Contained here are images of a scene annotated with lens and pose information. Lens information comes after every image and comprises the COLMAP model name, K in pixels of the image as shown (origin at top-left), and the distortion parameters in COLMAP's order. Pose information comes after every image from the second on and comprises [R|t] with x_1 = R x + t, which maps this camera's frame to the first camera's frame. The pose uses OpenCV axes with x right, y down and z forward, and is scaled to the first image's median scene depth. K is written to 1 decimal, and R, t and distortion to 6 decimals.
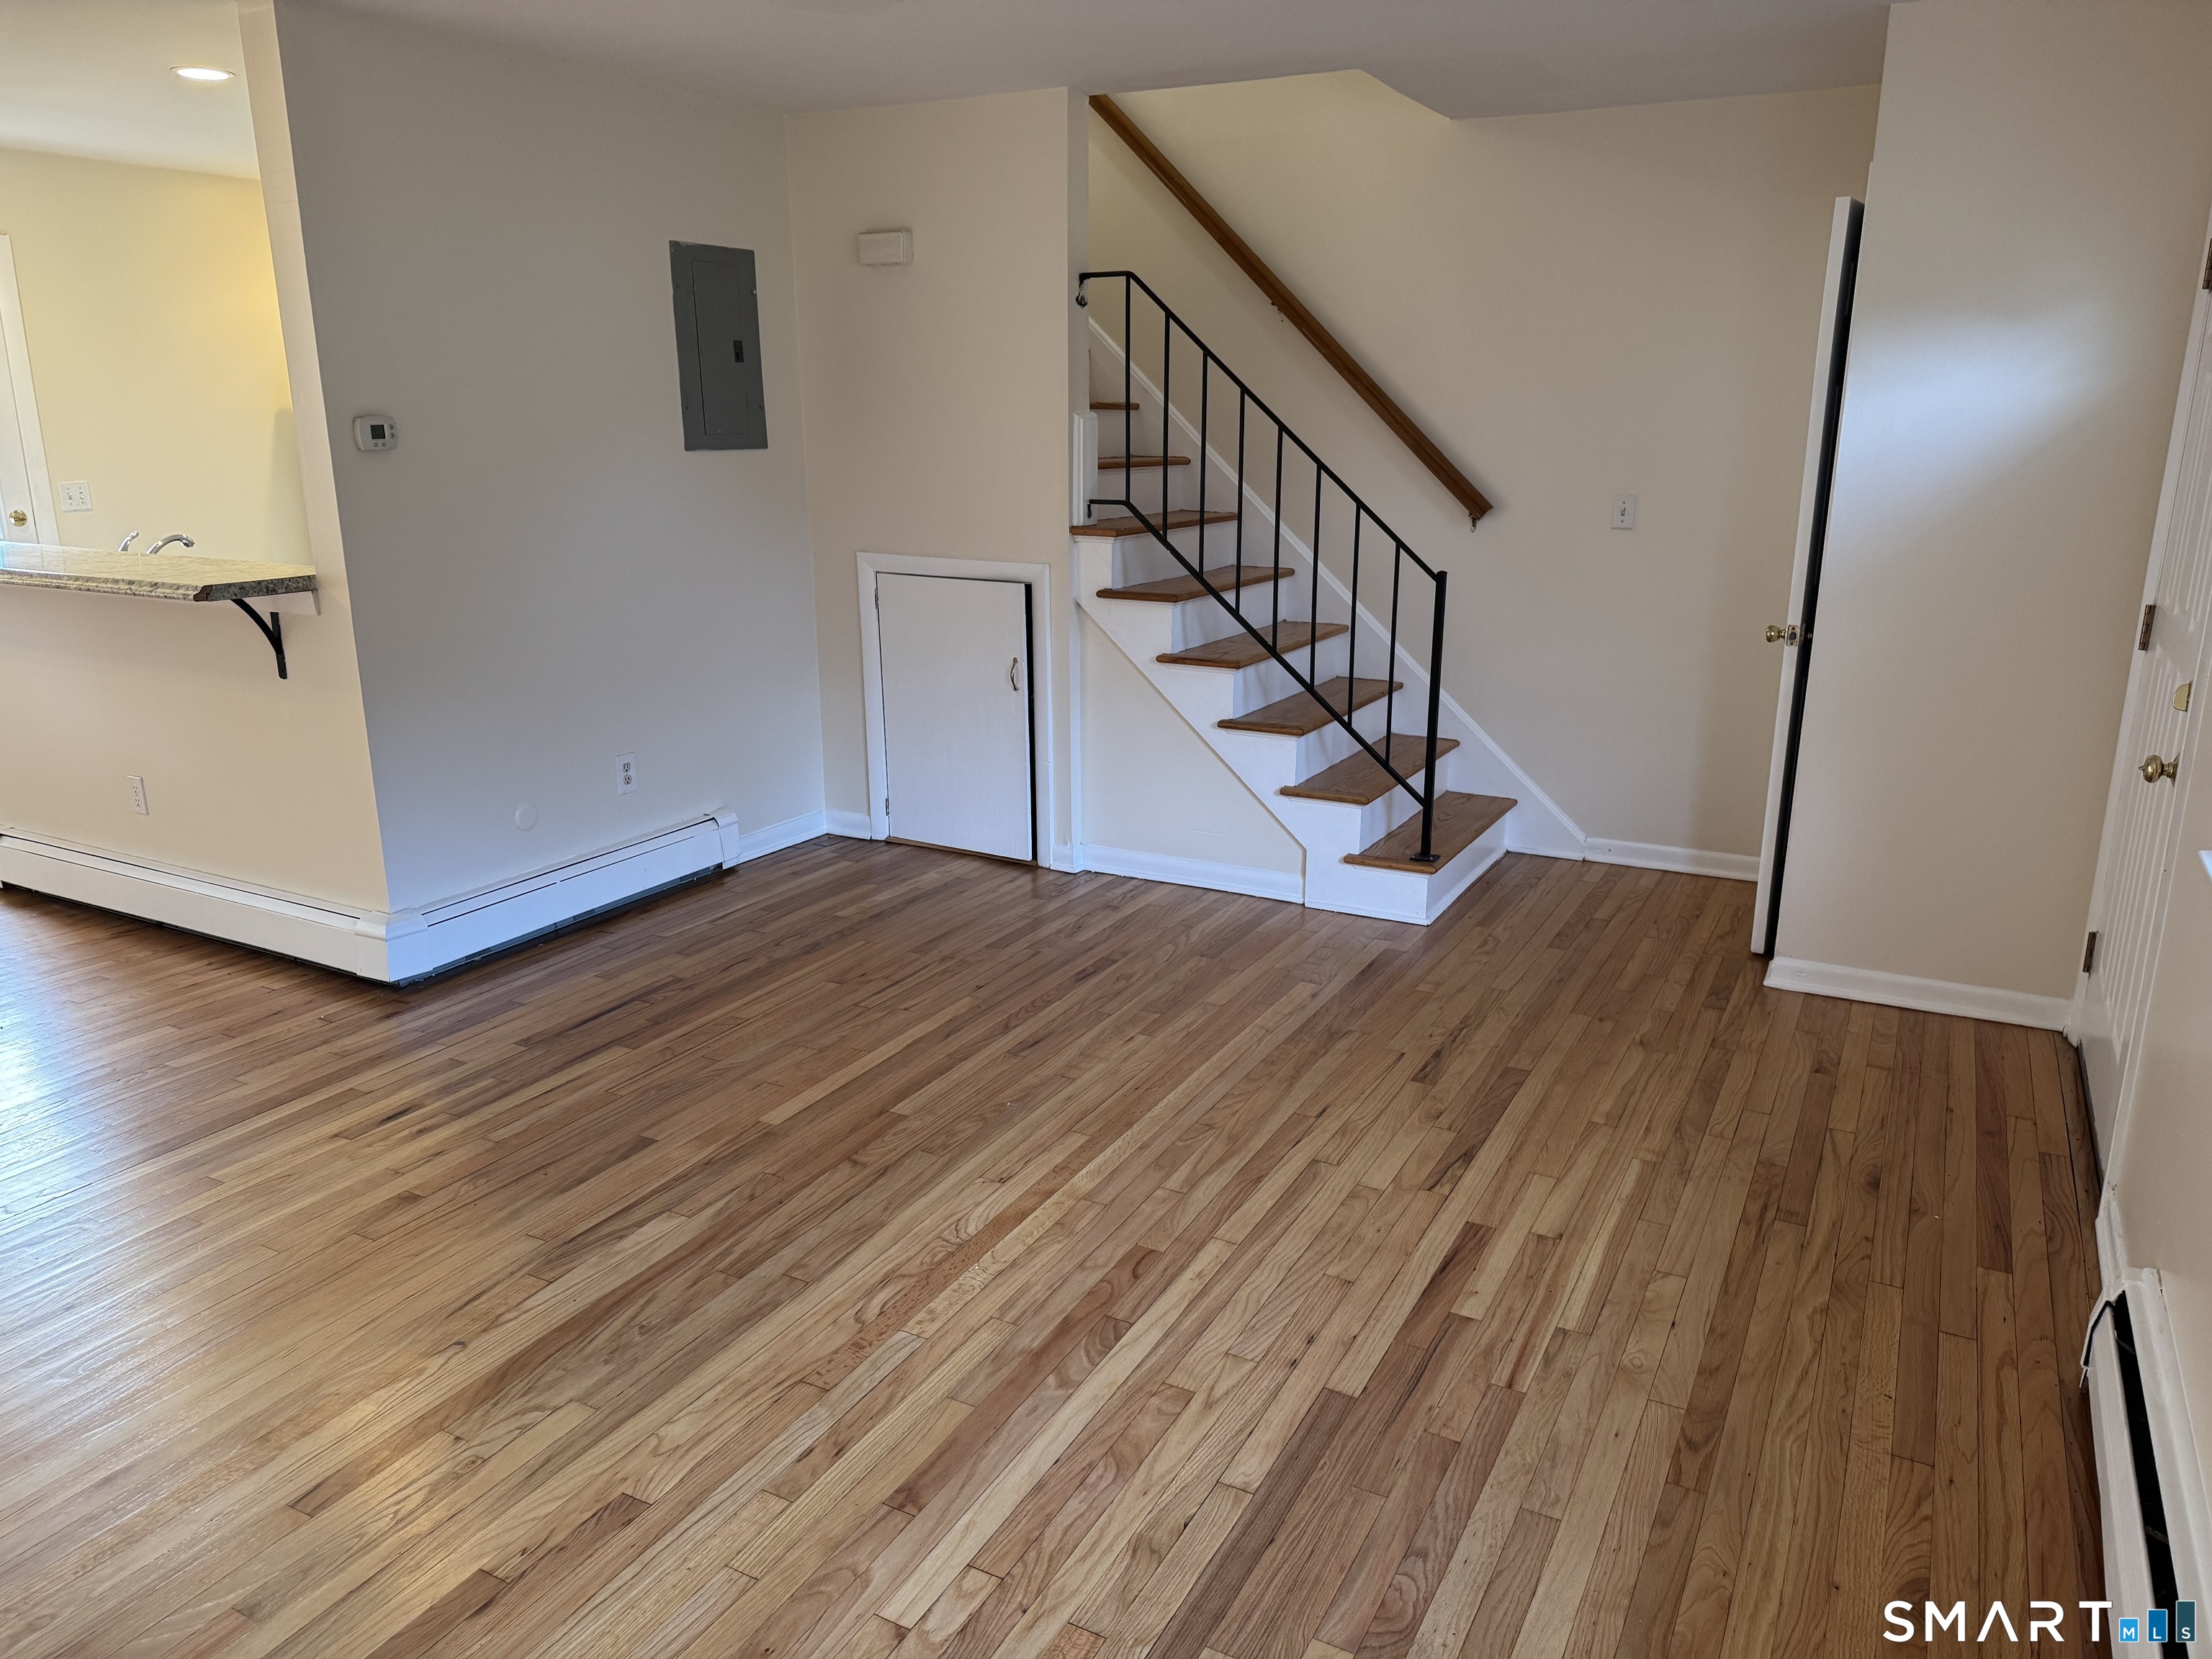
lens RADIAL K [[1560.4, 0, 1115.7], [0, 1560.4, 791.6], [0, 0, 1]] dist [0.051367, -0.046945]
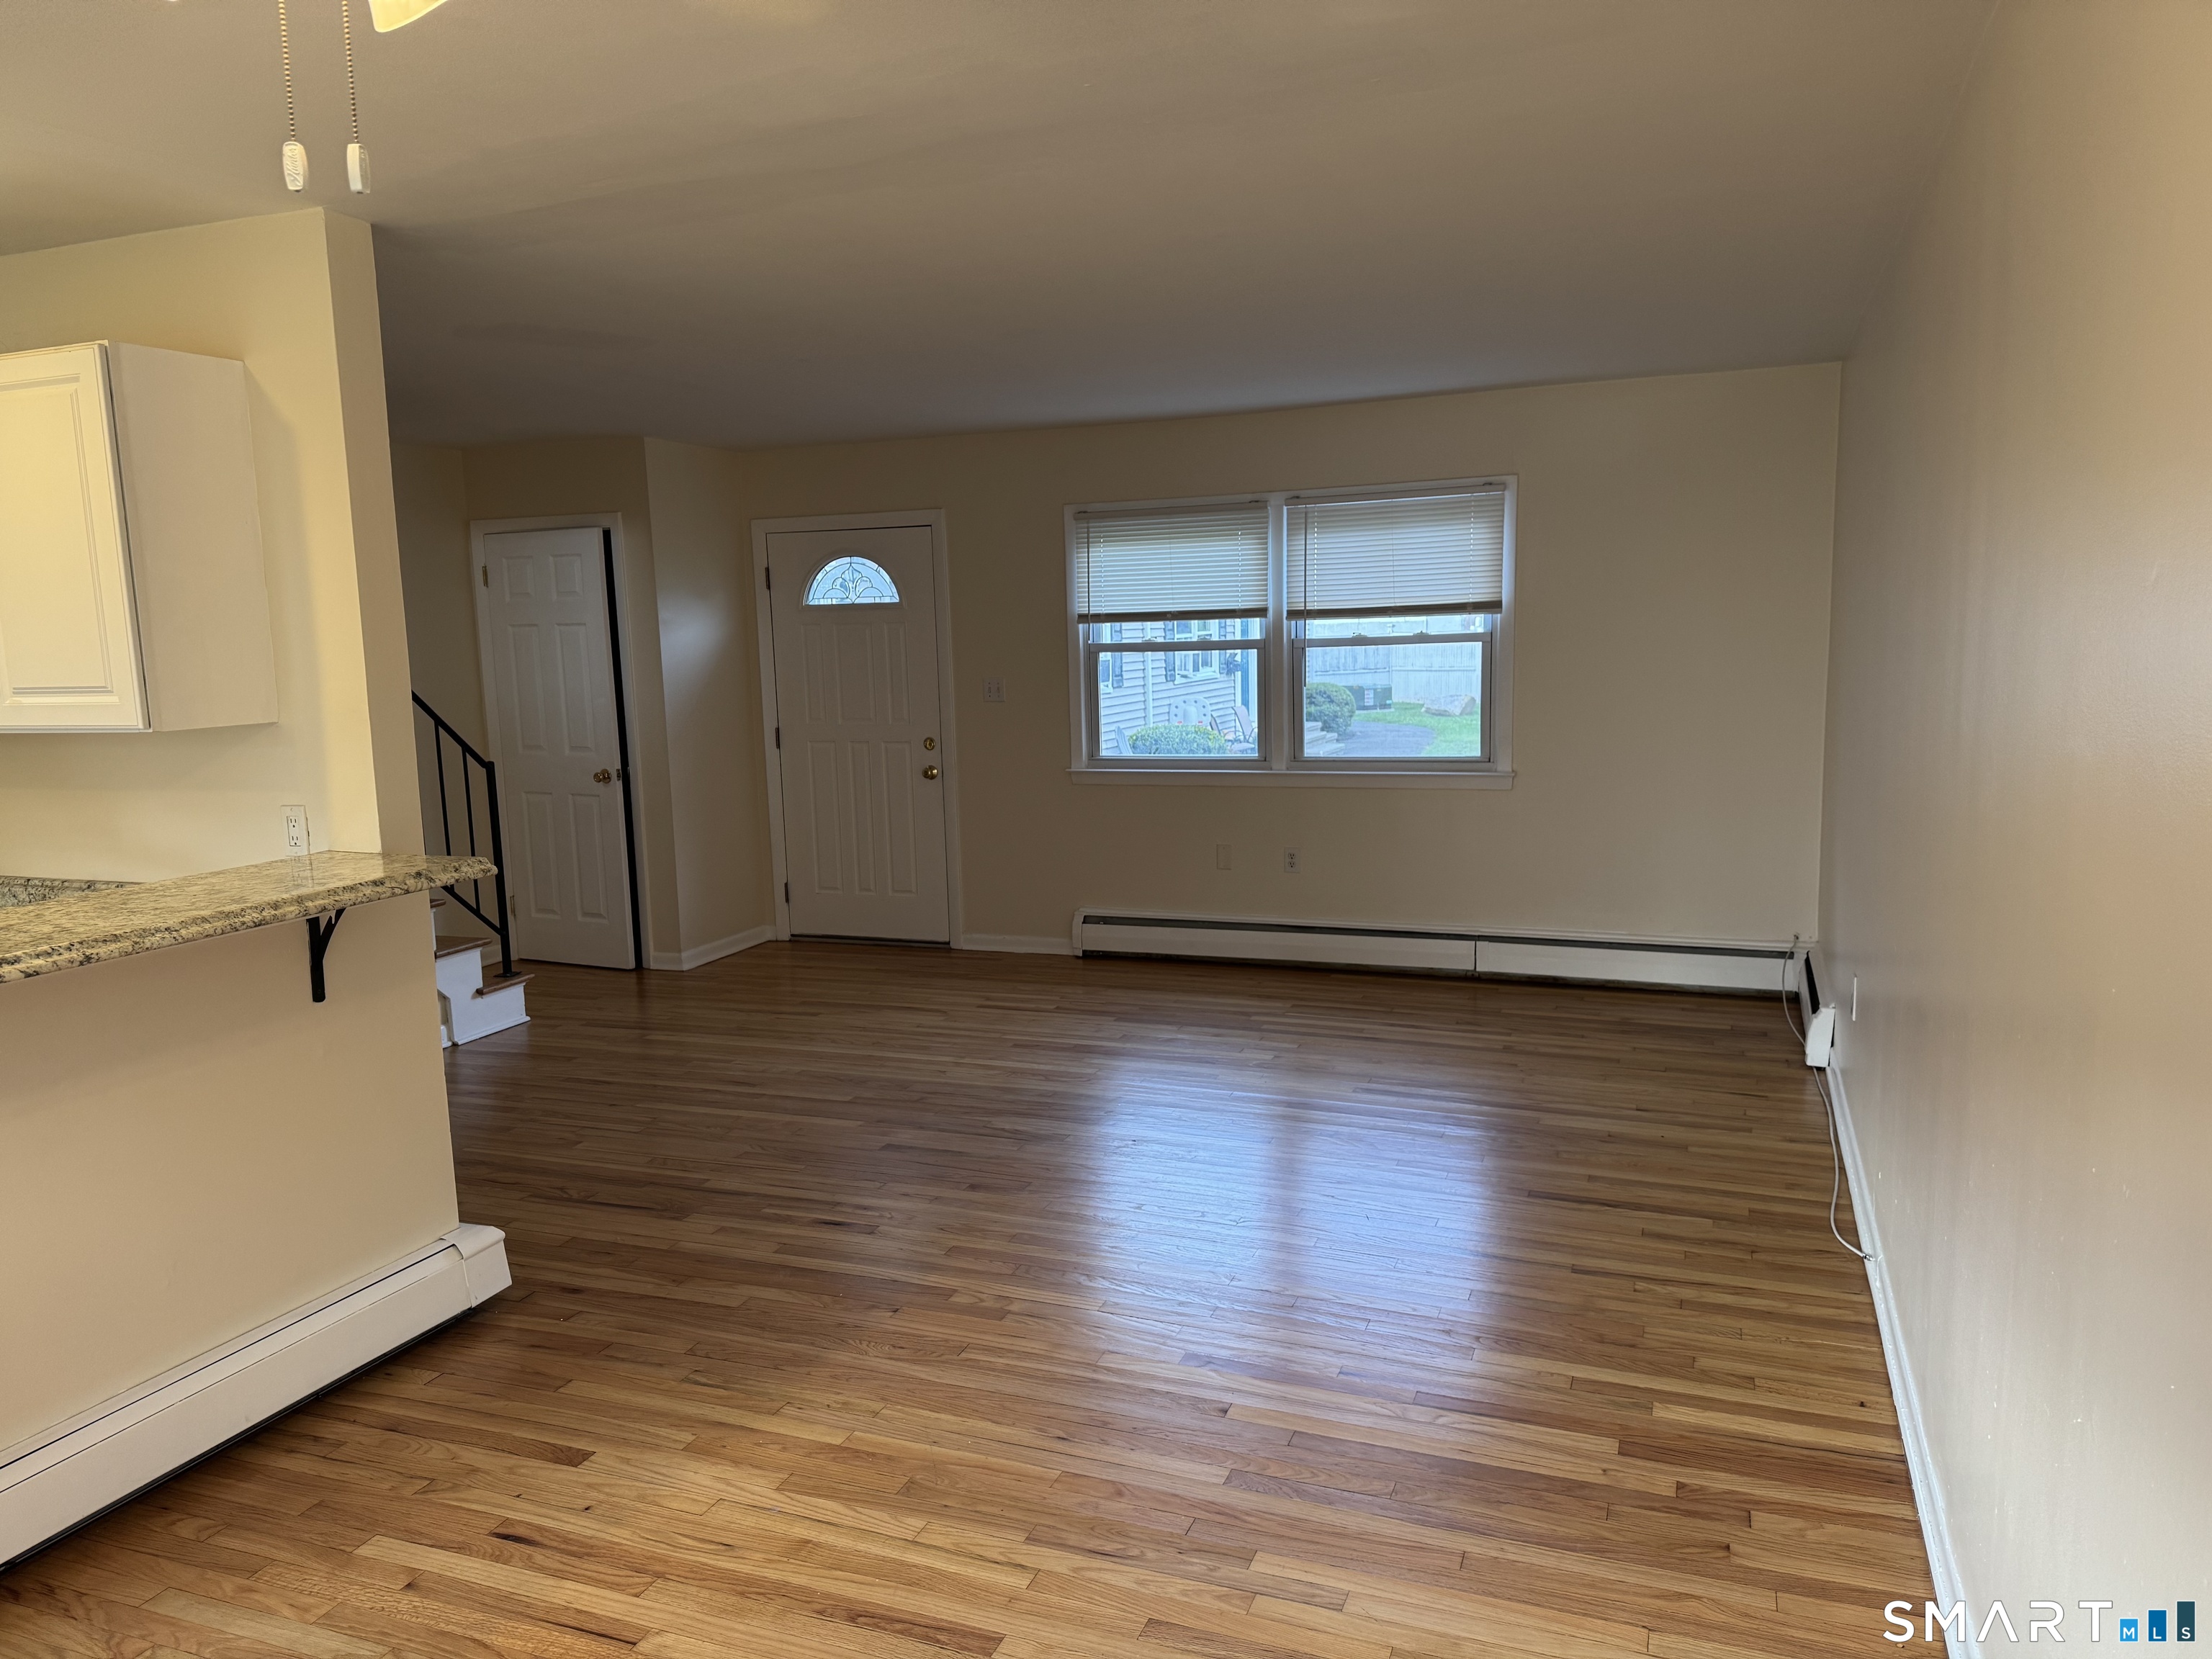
lens RADIAL K [[1560.4, 0, 1074.5], [0, 1560.4, 836.3], [0, 0, 1]] dist [0.051367, -0.046945]
pose [[-0.105252, -0.133611, 0.985429, -1.526703], [0.260666, 0.952578, 0.156998, -0.203165], [-0.959675, 0.273392, -0.065433, 0.780309]]
